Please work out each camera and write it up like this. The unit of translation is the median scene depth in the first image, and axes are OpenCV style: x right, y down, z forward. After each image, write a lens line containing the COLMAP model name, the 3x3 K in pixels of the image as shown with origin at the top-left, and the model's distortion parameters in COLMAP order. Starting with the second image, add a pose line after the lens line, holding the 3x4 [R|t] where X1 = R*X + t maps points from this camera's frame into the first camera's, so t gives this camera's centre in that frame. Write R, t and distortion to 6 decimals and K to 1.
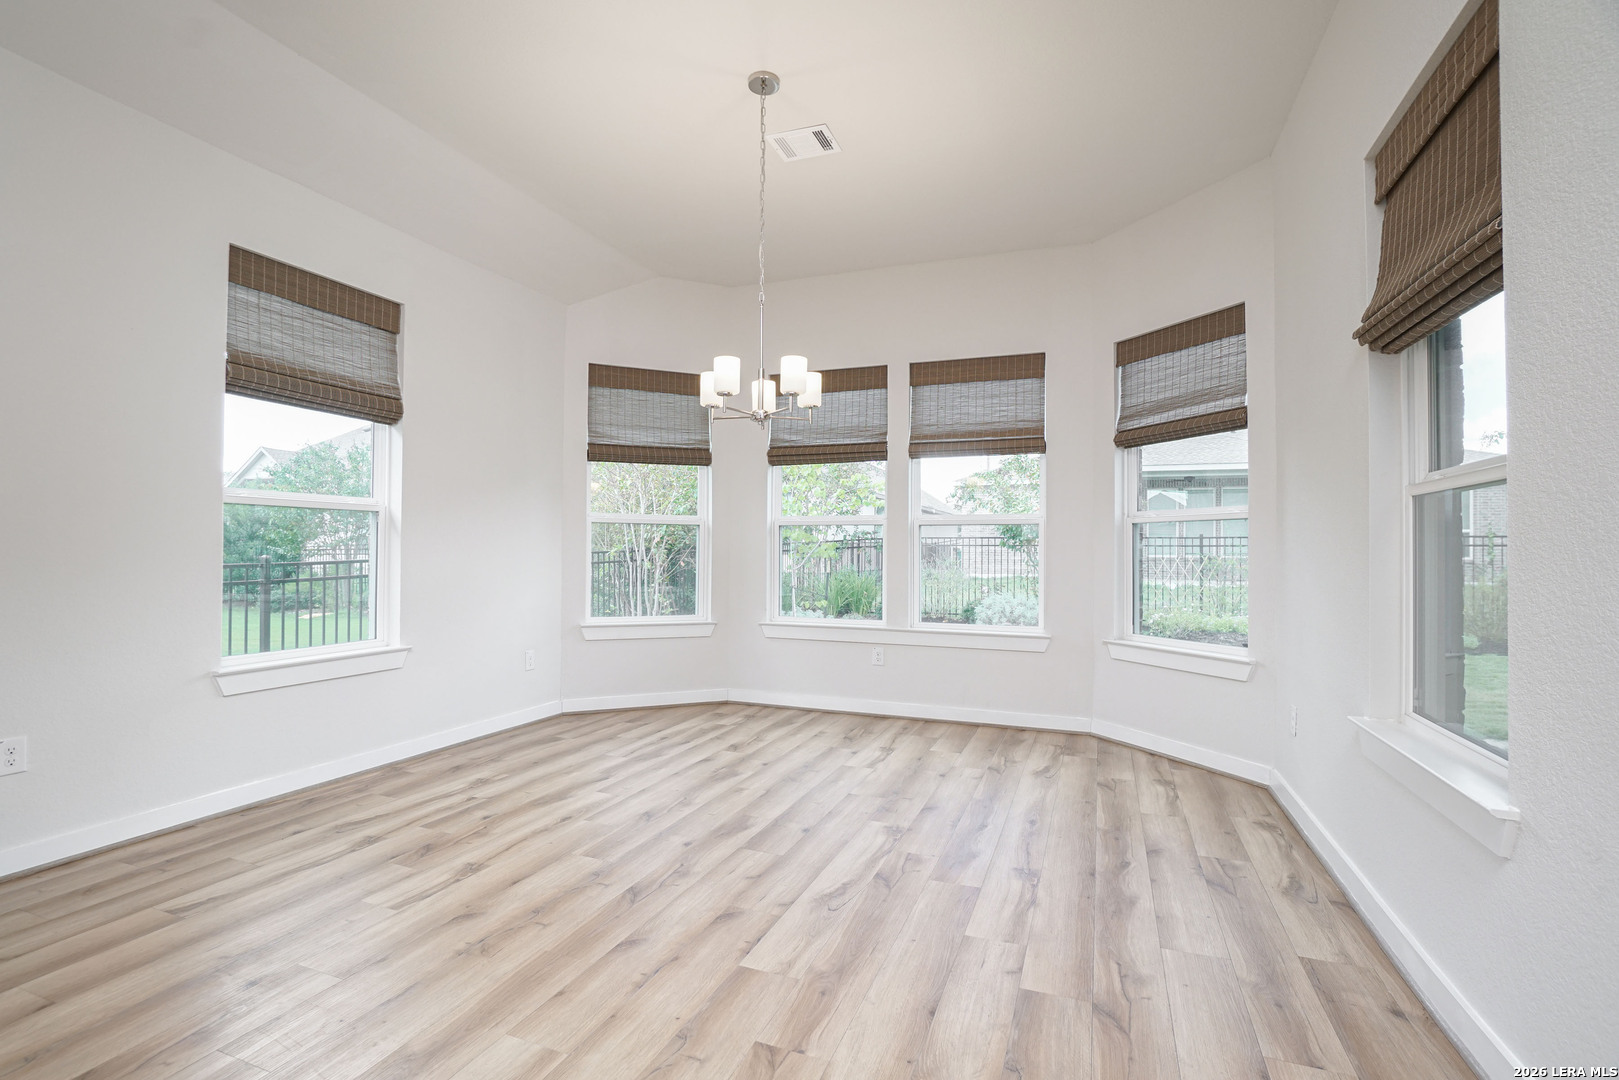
lens RADIAL K [[768.0, 0, 793.2], [0, 768.0, 543.2], [0, 0, 1]] dist [-0.055582, 0.021129]
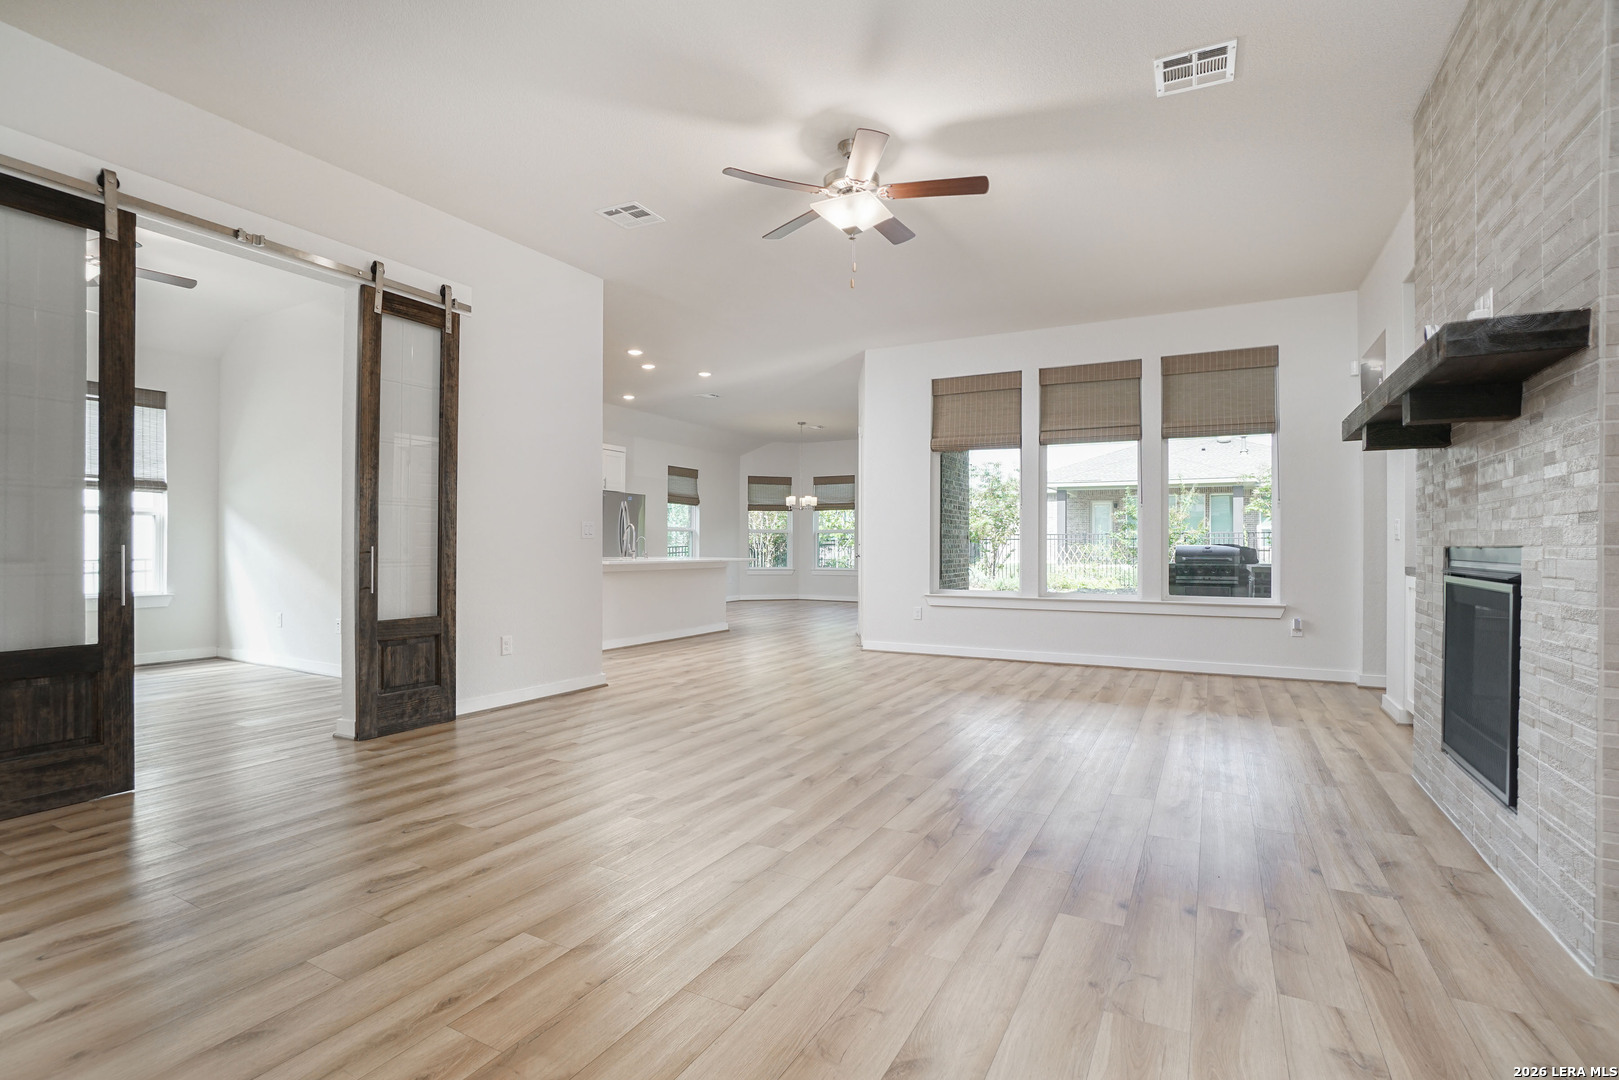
lens RADIAL K [[766.8, 0, 797.7], [0, 766.8, 544.1], [0, 0, 1]] dist [-0.030955, 0.000002]
pose [[0.993091, -0.005265, -0.117226, 0.247608], [0.006189, 0.999953, 0.007519, -0.006635], [0.117181, -0.008193, 0.993077, -1.817809]]
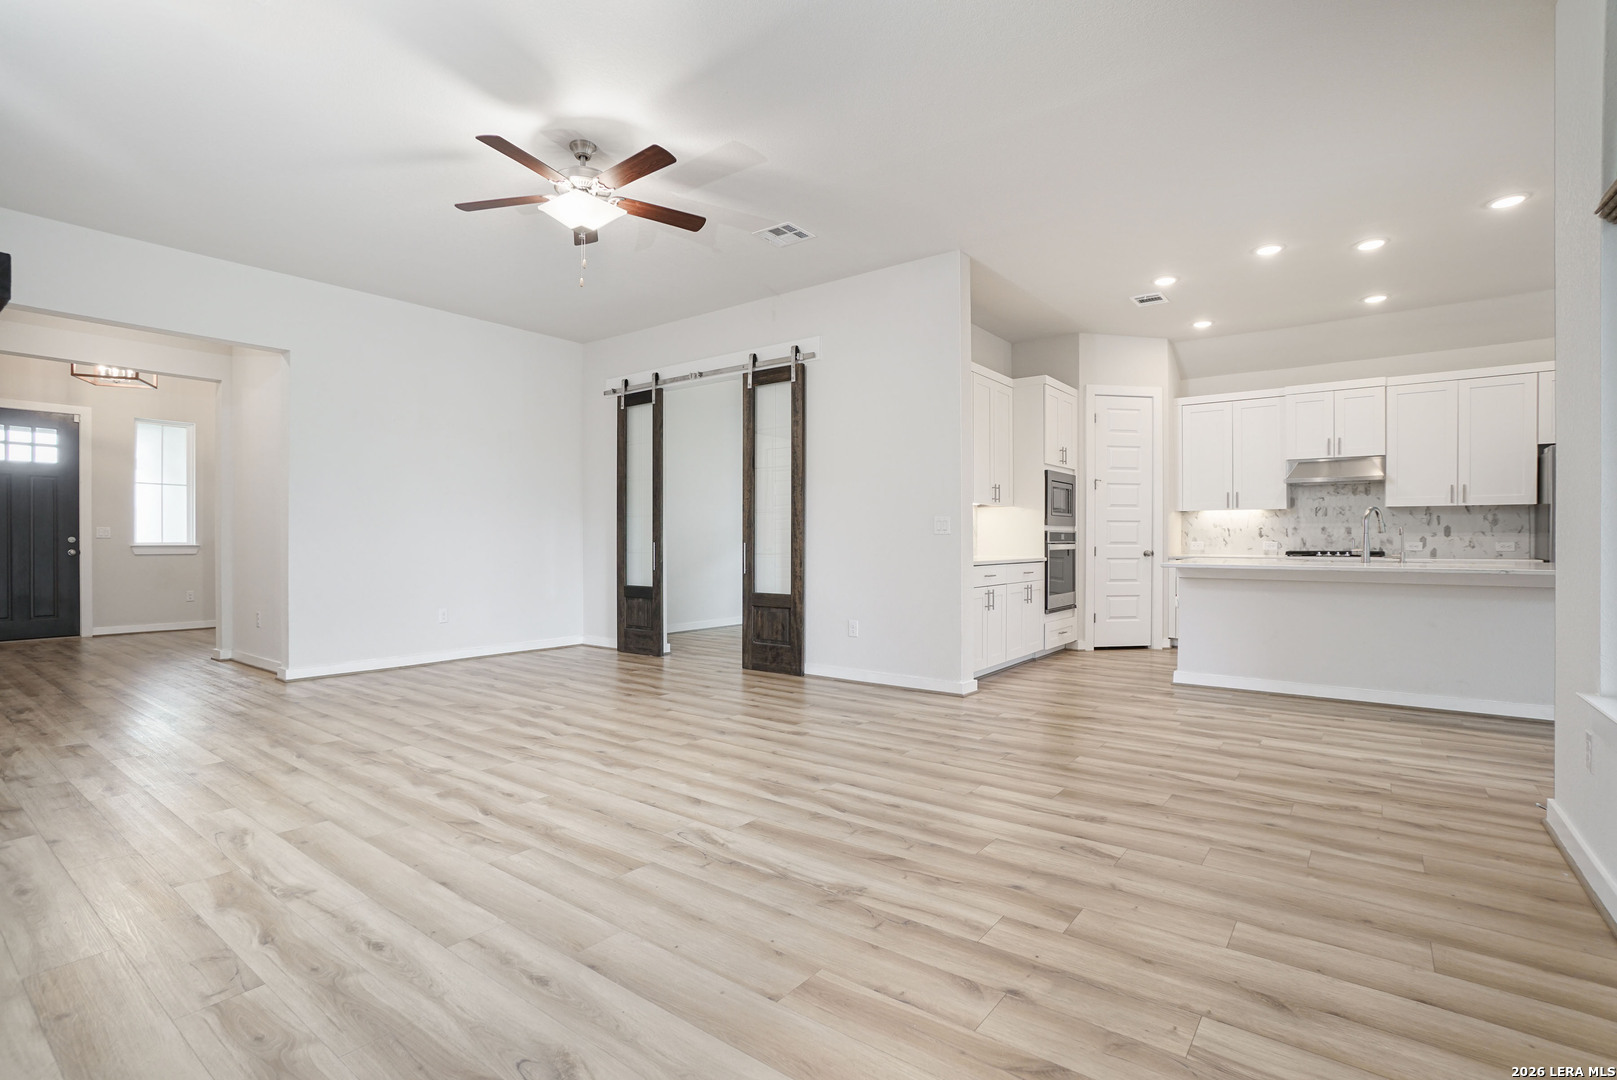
lens RADIAL K [[767.1, 0, 792.2], [0, 767.1, 543.2], [0, 0, 1]] dist [-0.055582, 0.021129]
pose [[-0.272729, -0.007897, -0.962059, 0.866079], [0.008046, 0.999913, -0.010488, 0.013011], [0.962057, -0.010601, -0.272642, -0.684247]]
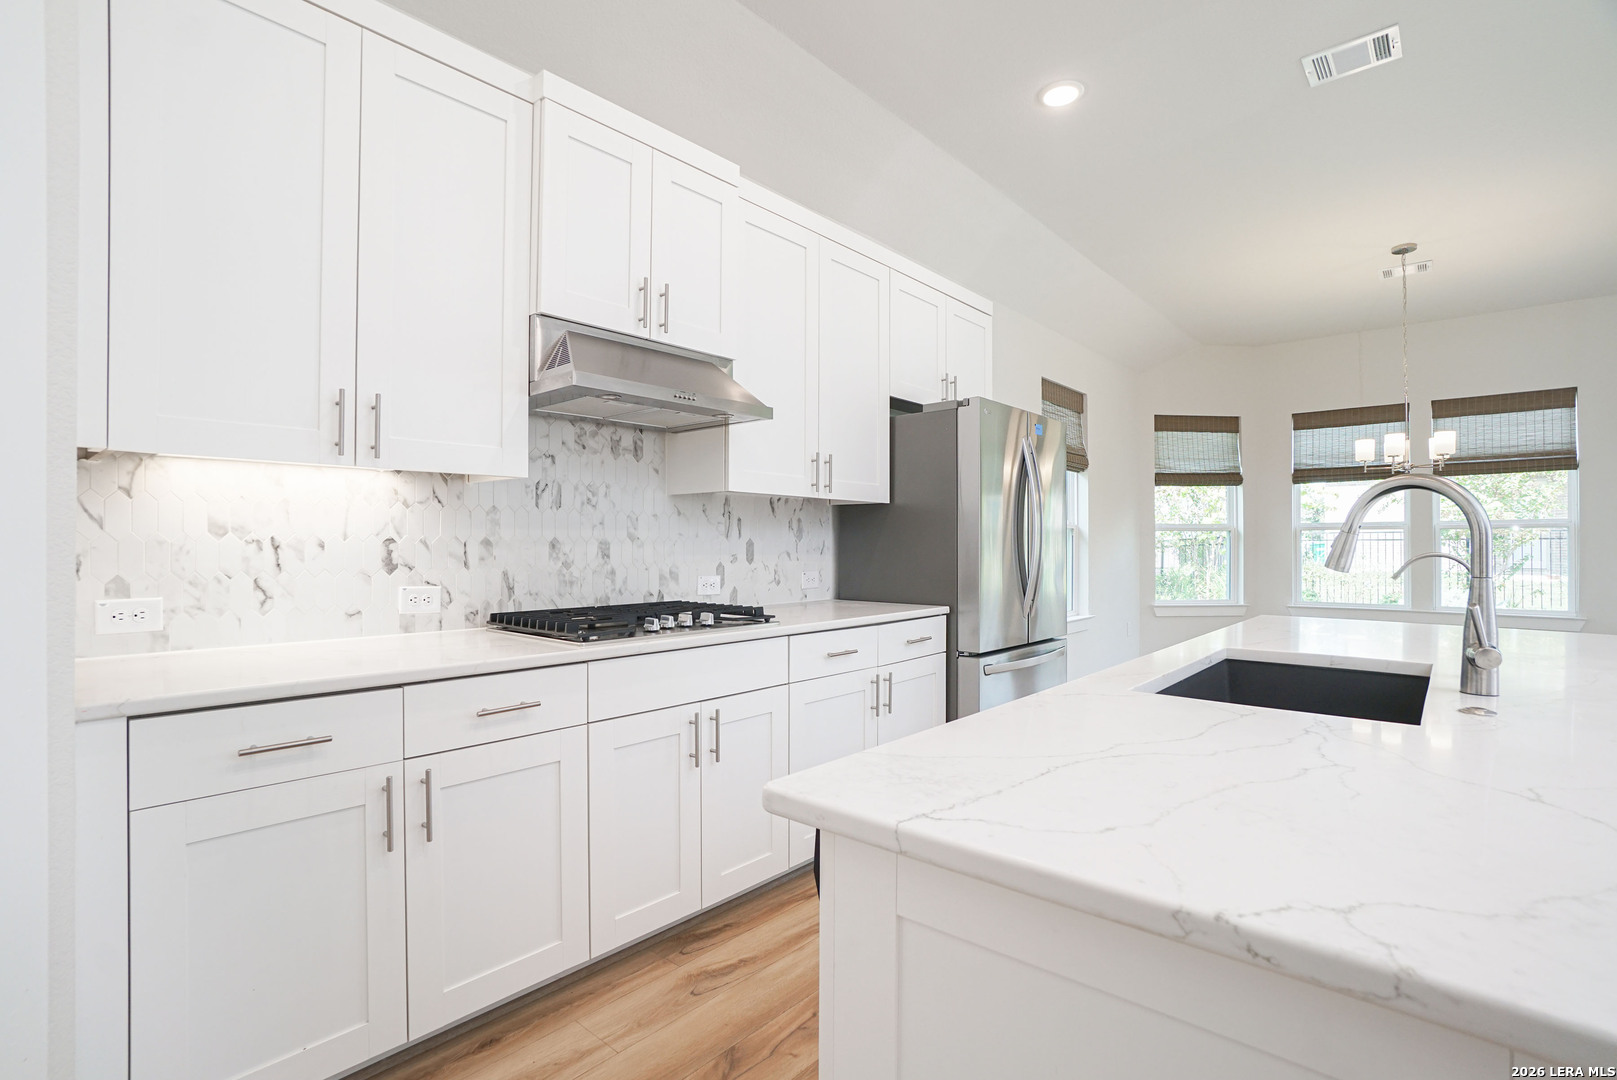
lens RADIAL K [[767.1, 0, 792.2], [0, 767.1, 543.2], [0, 0, 1]] dist [-0.055582, 0.021129]
pose [[0.939452, -0.009785, -0.342542, -0.429397], [0.012796, 0.999897, 0.006532, -0.022363], [0.342443, -0.010519, 0.939480, -0.527607]]
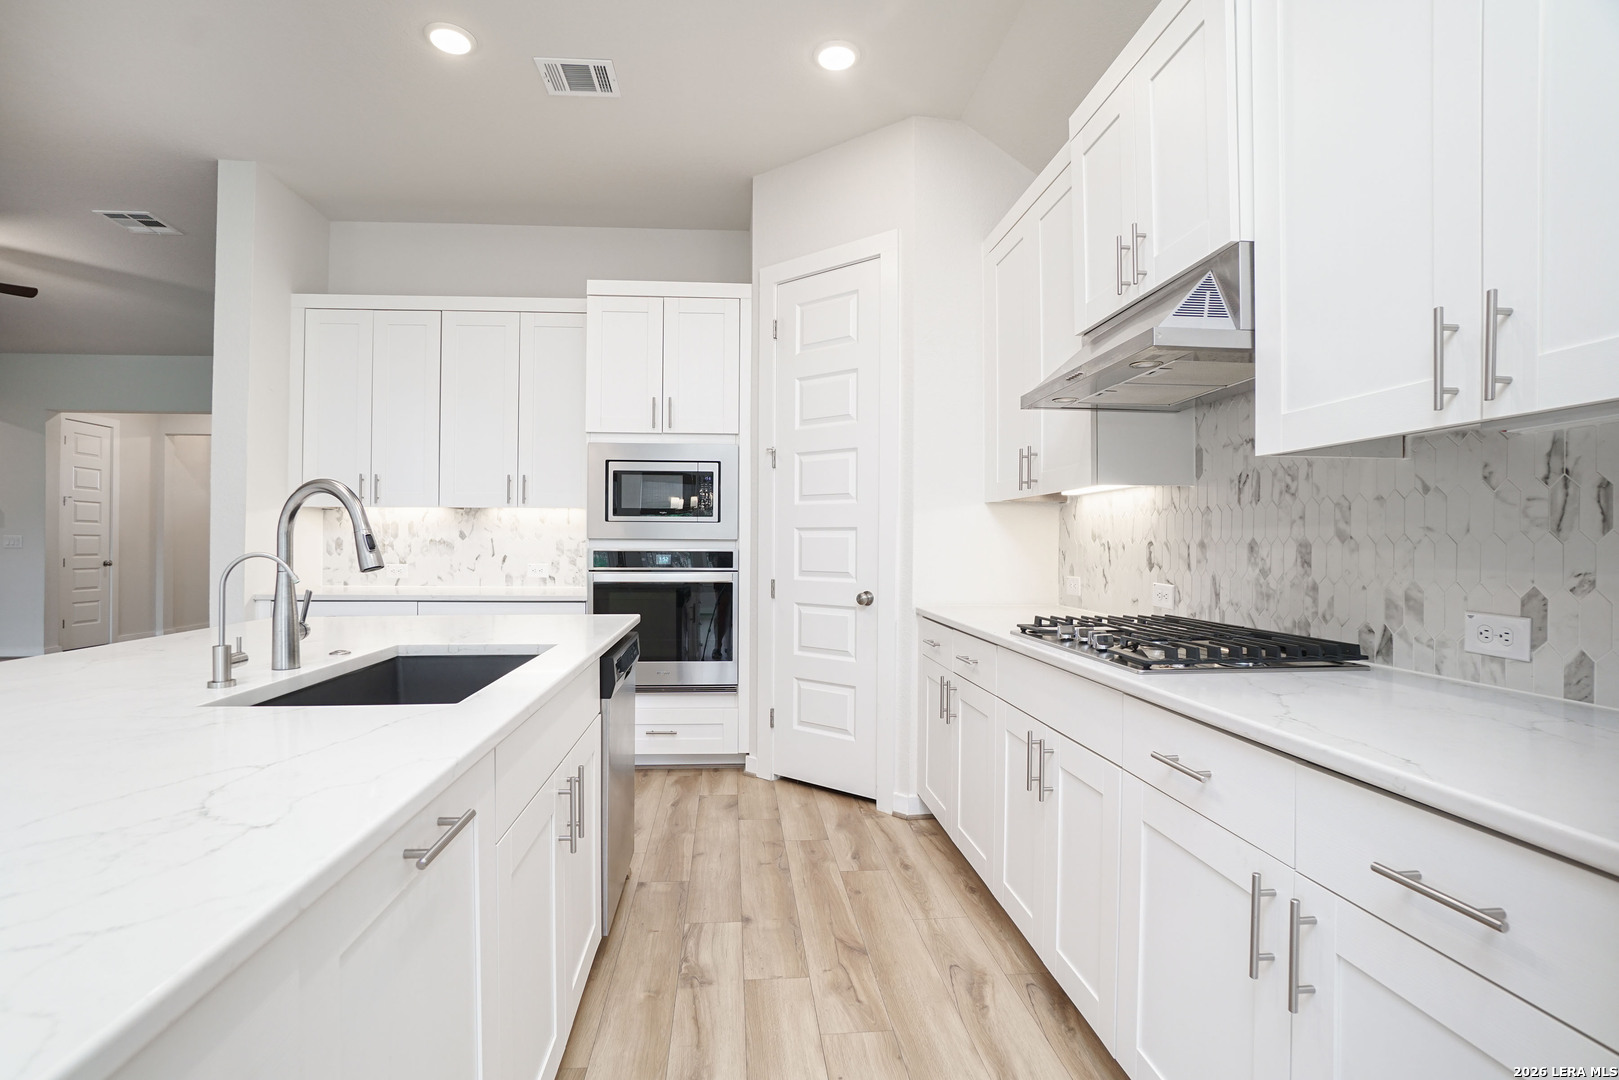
lens RADIAL K [[768.0, 0, 793.2], [0, 768.0, 543.2], [0, 0, 1]] dist [-0.055582, 0.021129]
pose [[-0.896269, -0.015461, -0.443242, -0.346774], [-0.008347, 0.999803, -0.017996, -0.012979], [0.443433, -0.012430, -0.896221, 0.140166]]
